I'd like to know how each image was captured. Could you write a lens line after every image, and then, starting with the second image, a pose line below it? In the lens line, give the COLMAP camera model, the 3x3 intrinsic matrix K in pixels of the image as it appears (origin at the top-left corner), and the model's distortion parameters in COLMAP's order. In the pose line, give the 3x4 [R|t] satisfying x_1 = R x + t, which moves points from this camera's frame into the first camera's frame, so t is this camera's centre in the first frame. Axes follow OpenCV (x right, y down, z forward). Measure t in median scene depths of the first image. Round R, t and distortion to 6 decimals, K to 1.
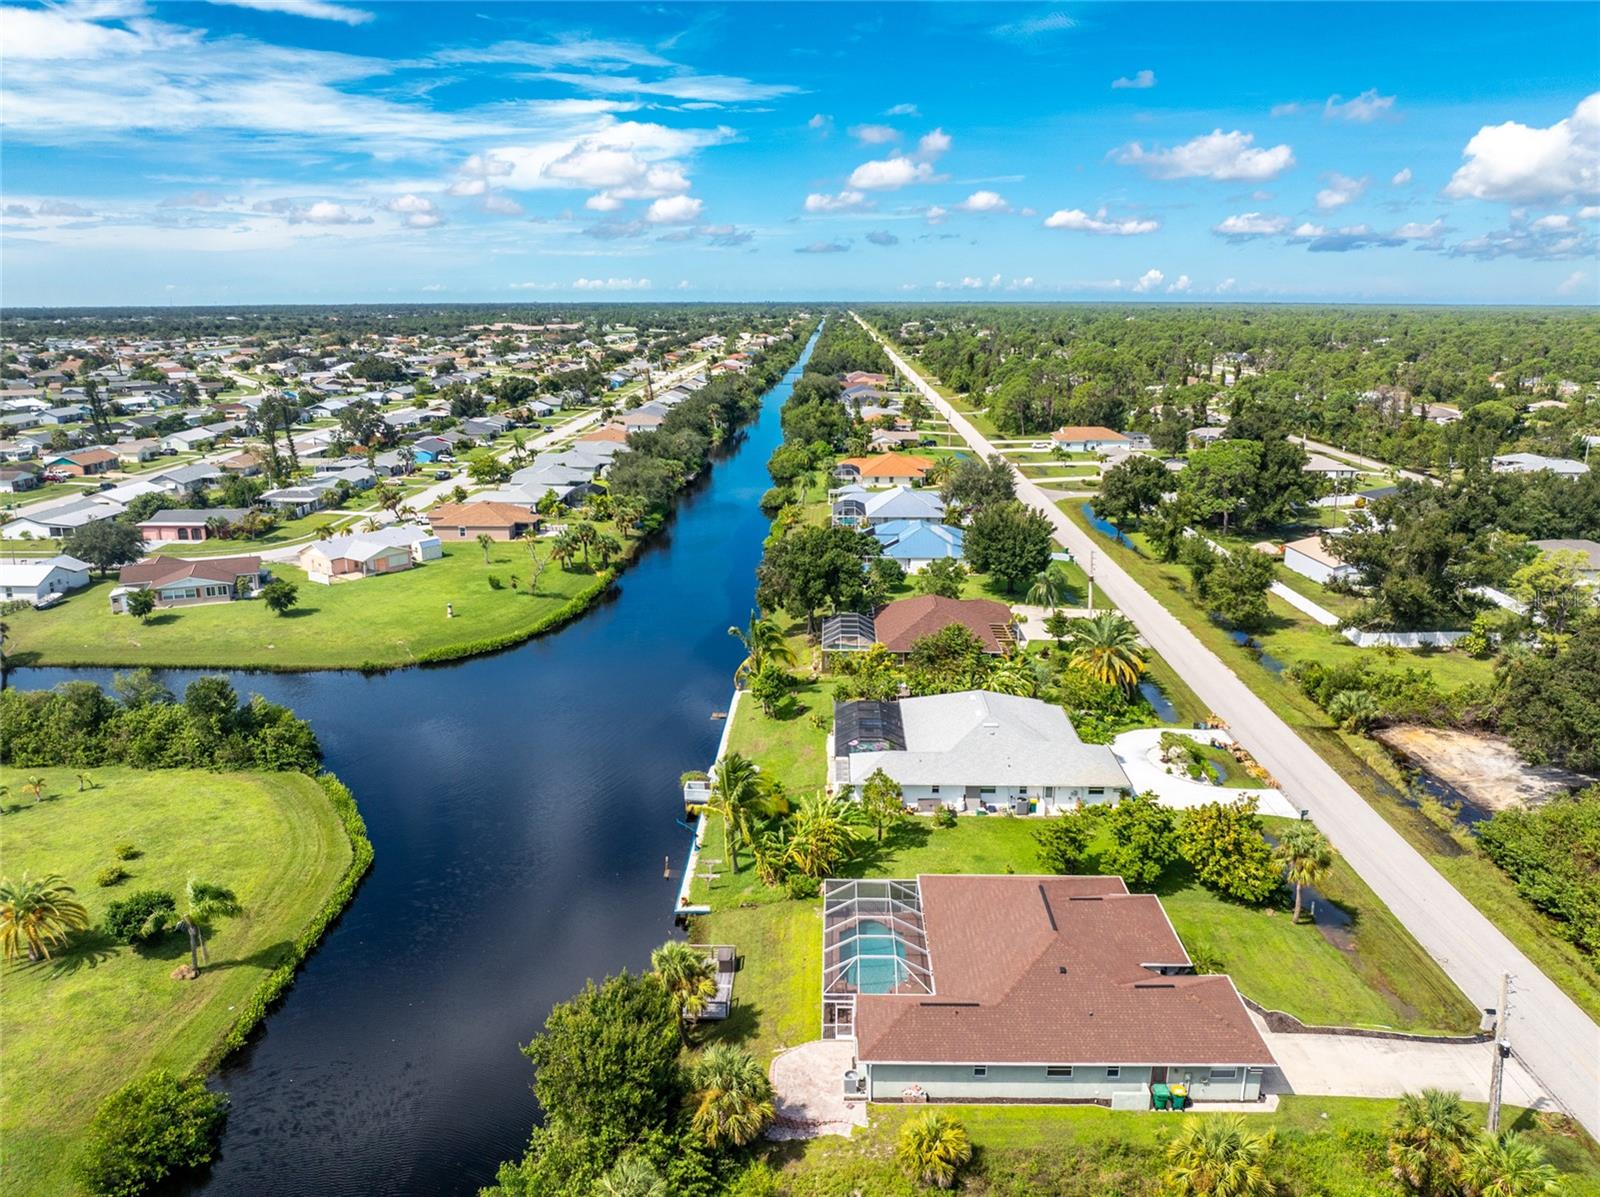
lens RADIAL K [[1140.1, 0, 800.0], [0, 1140.1, 598.5], [0, 0, 1]] dist [-0.026787, -0.006154]
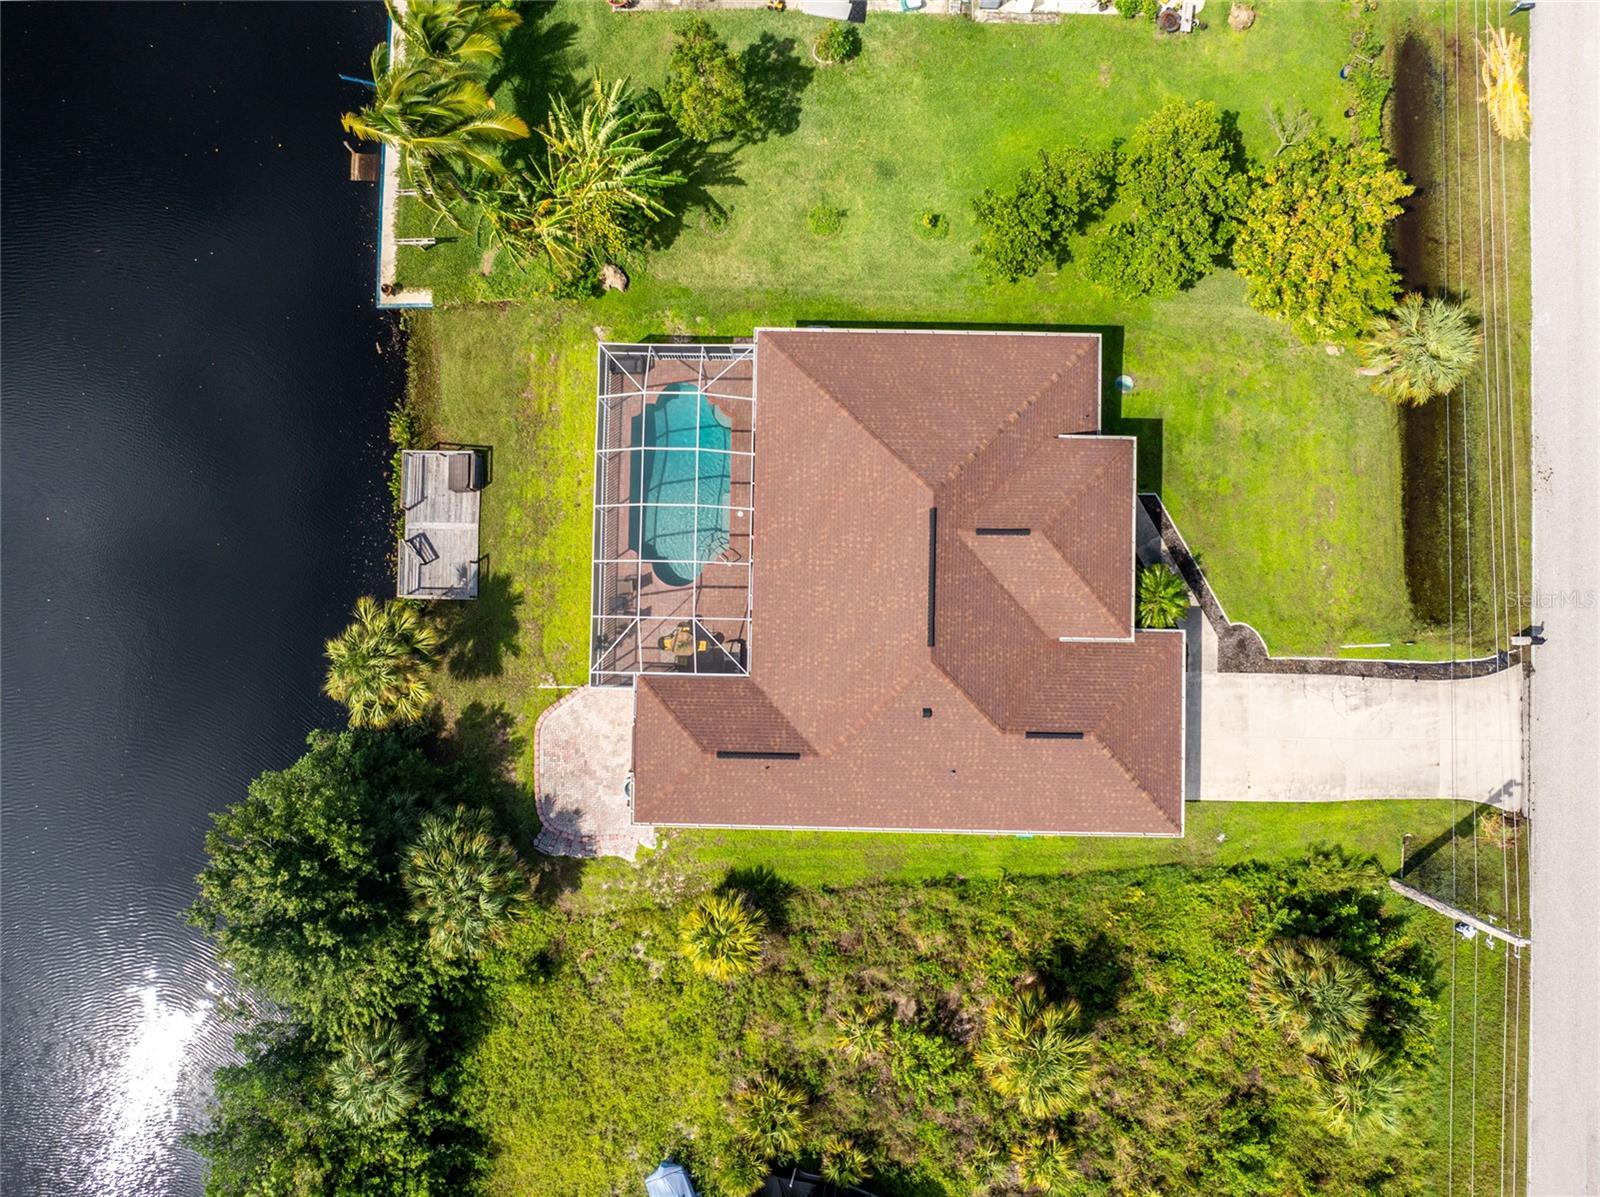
lens RADIAL K [[1140.1, 0, 800.0], [0, 1140.1, 598.5], [0, 0, 1]] dist [-0.026787, -0.006154]
pose [[0.999868, -0.010532, -0.012407, 0.093314], [0.014918, 0.288440, 0.957382, -0.197696], [-0.006504, -0.957440, 0.288559, 0.493629]]
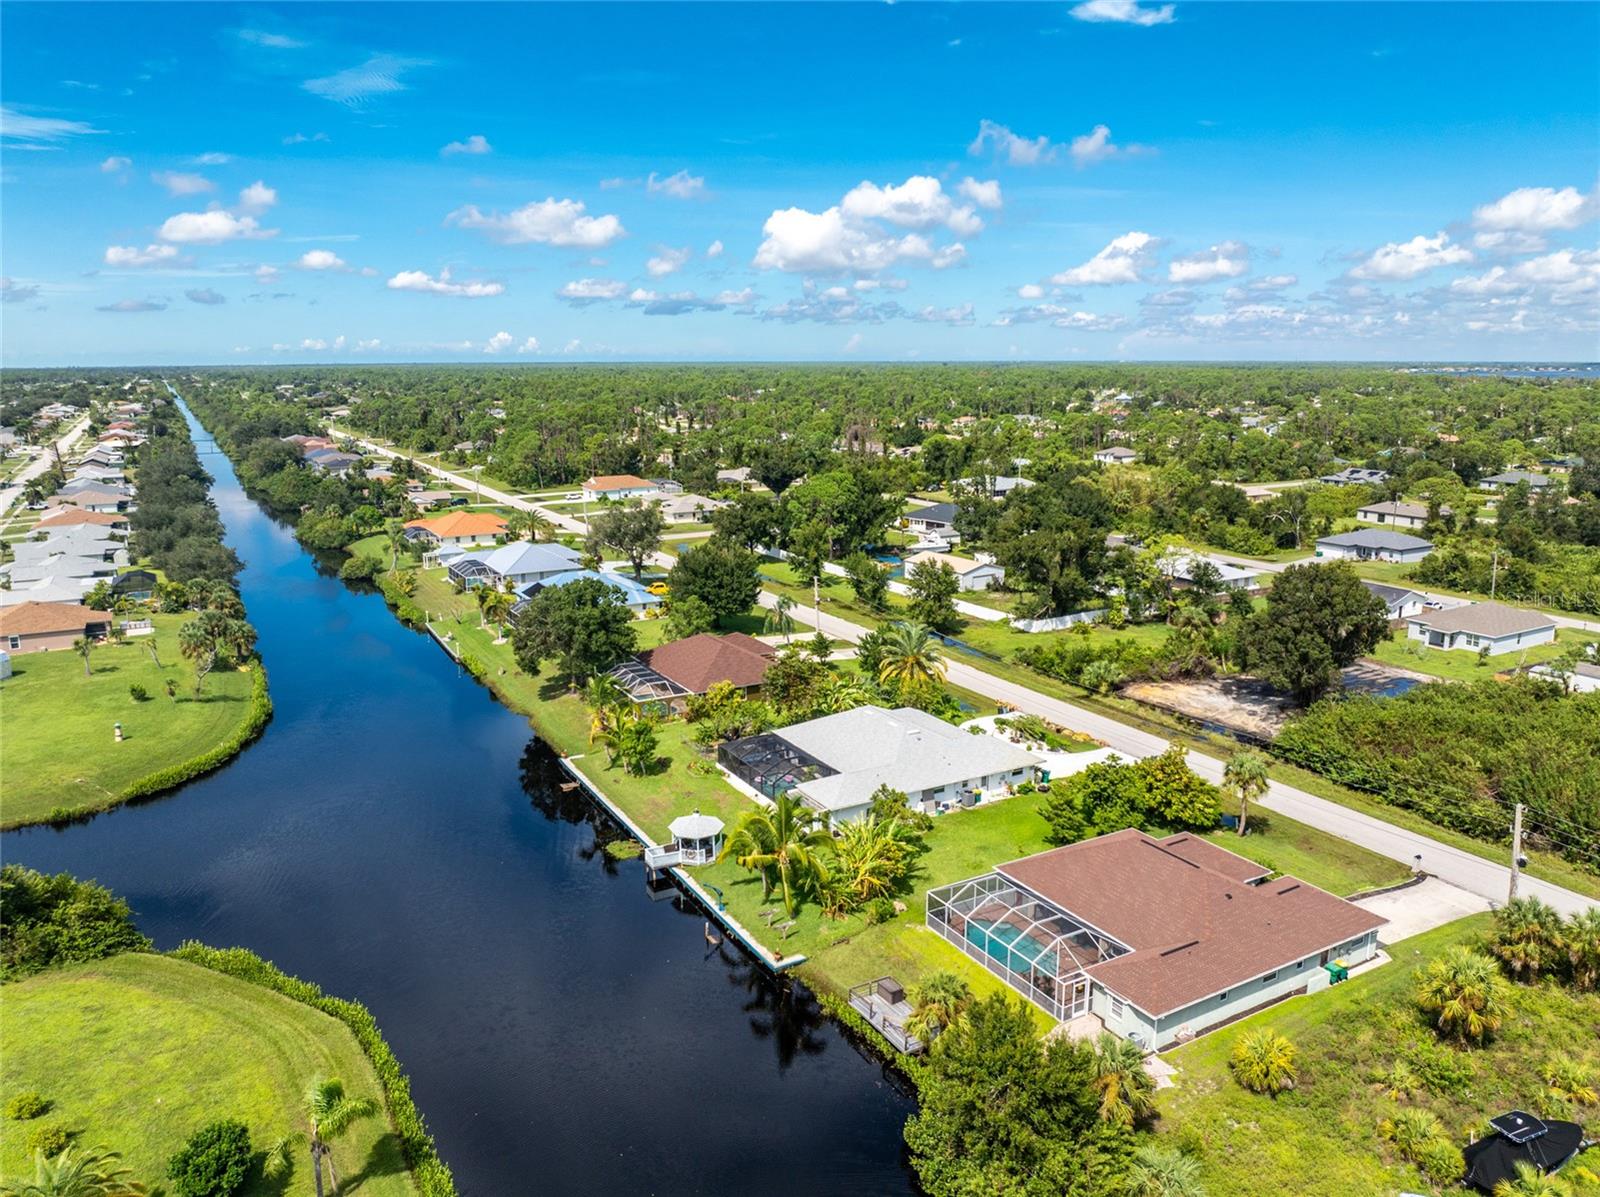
lens RADIAL K [[1140.1, 0, 800.0], [0, 1140.1, 598.5], [0, 0, 1]] dist [-0.026787, -0.006154]
pose [[0.857215, -0.107281, 0.503660, -0.398678], [0.132515, 0.991076, -0.014436, -0.010583], [-0.497616, 0.079117, 0.863782, 0.106673]]
